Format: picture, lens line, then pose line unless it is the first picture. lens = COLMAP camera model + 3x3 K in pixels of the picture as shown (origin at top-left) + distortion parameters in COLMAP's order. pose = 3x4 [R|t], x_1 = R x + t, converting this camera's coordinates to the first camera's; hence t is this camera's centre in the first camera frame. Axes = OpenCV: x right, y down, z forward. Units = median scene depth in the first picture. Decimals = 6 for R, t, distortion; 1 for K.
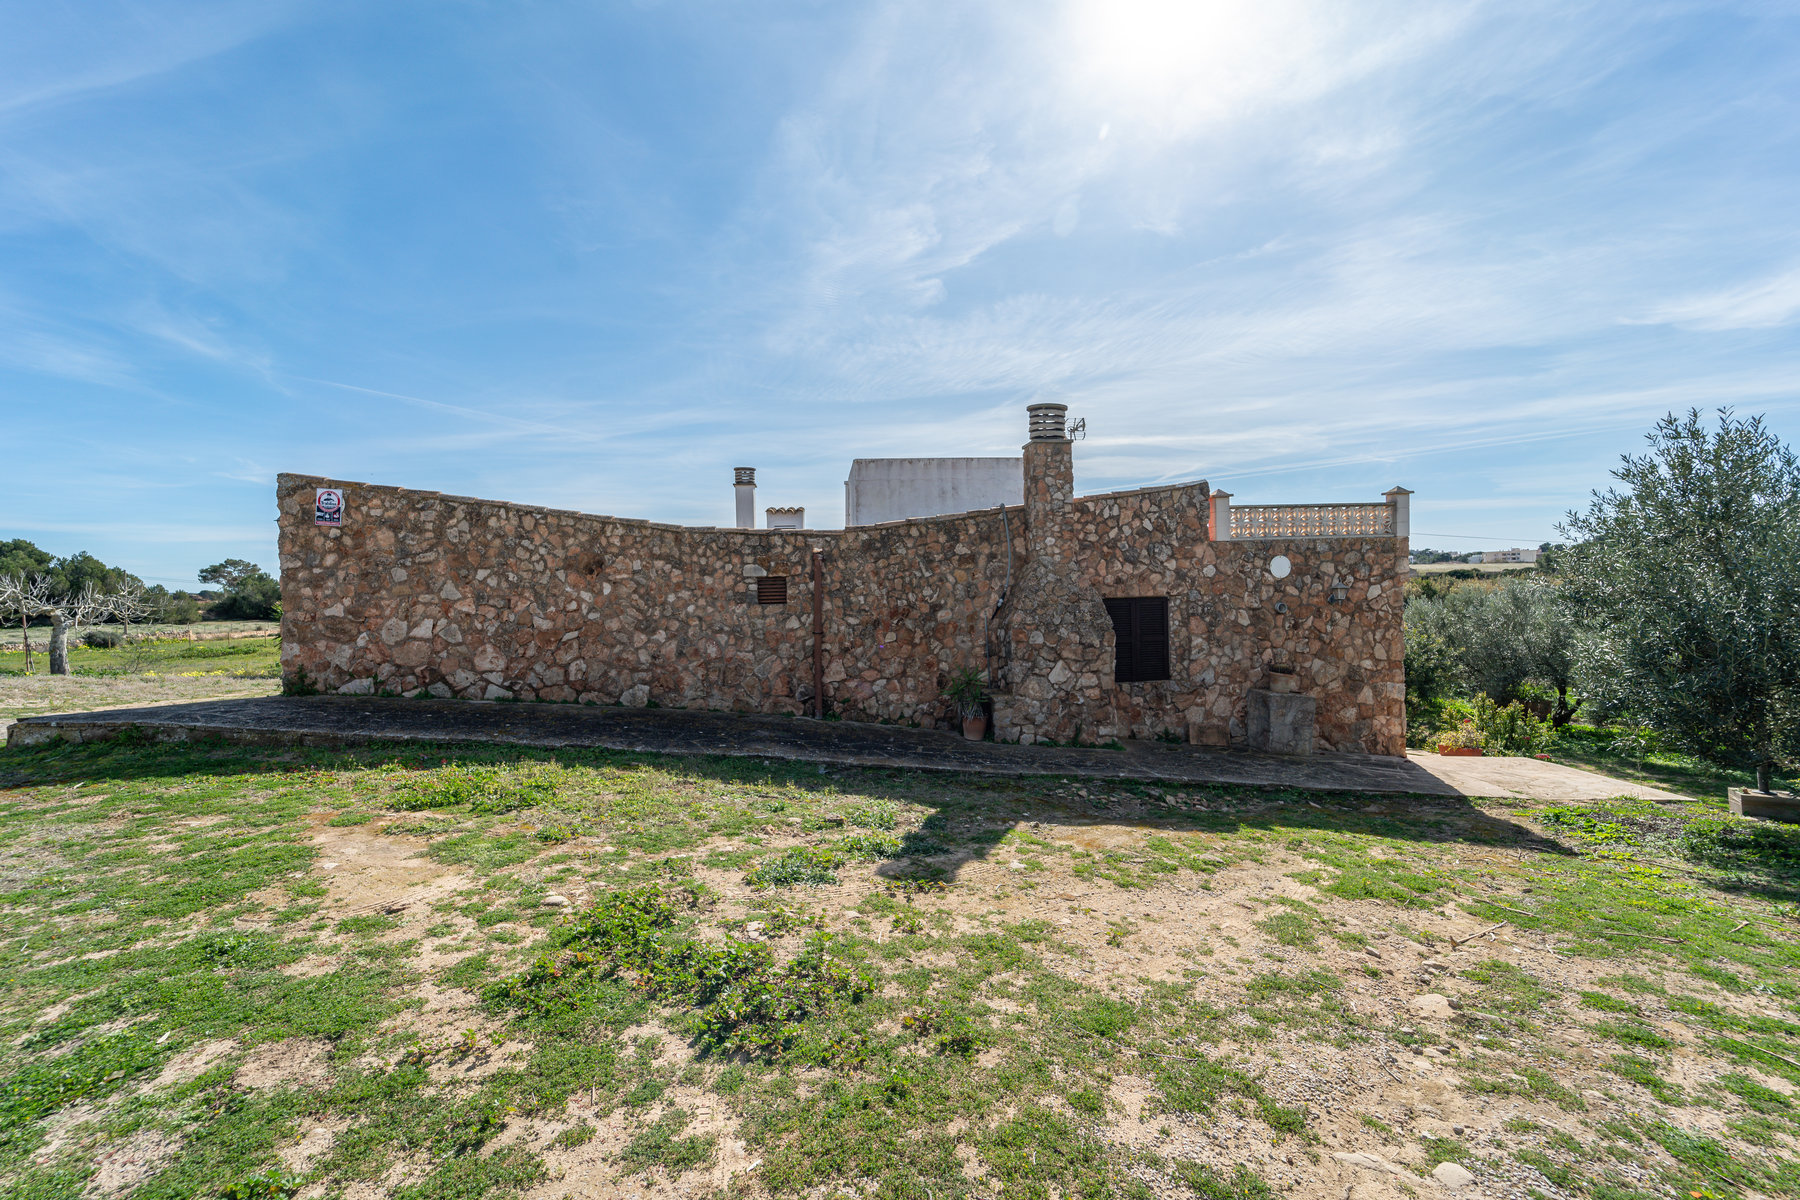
lens RADIAL K [[741.7, 0, 910.7], [0, 741.7, 603.3], [0, 0, 1]] dist [-0.001436, -0.001236]
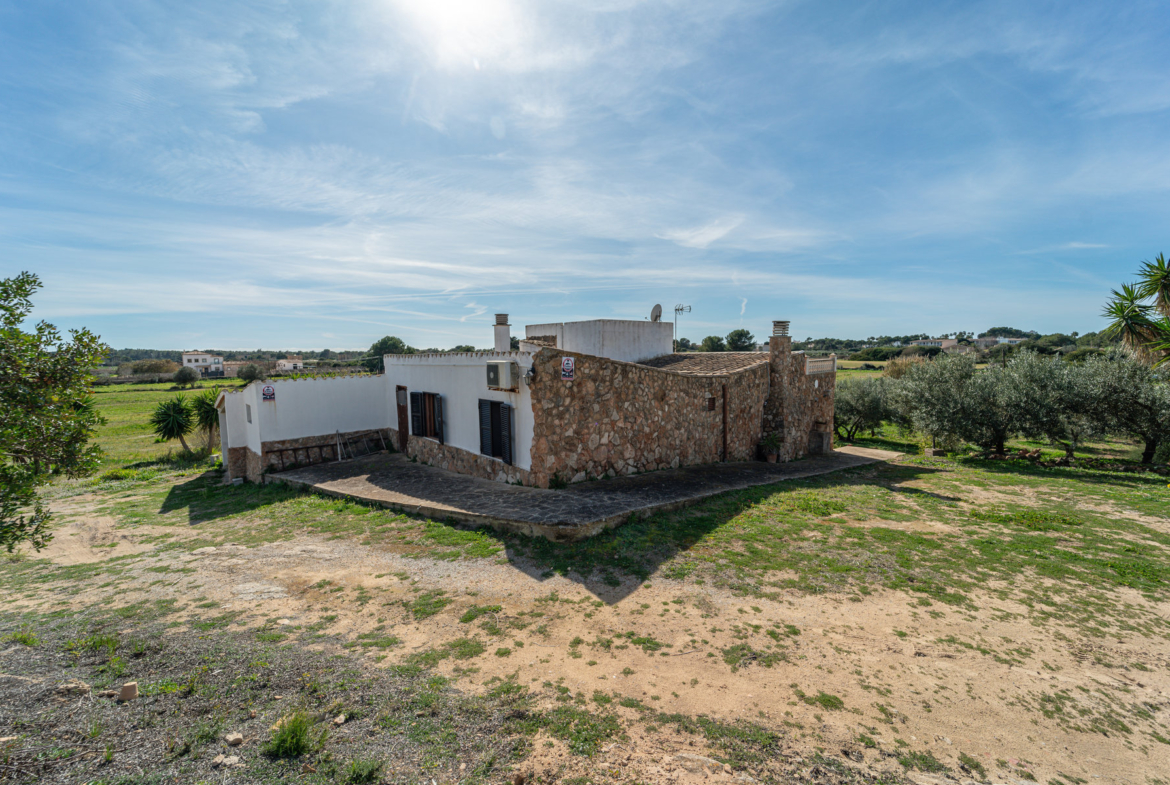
lens RADIAL K [[482.1, 0, 596.0], [0, 482.1, 386.5], [0, 0, 1]] dist [-0.001436, -0.001236]
pose [[0.794233, -0.029385, 0.606902, -1.334647], [0.009740, 0.999317, 0.035638, -0.124217], [-0.607535, -0.022394, 0.793977, 0.129904]]
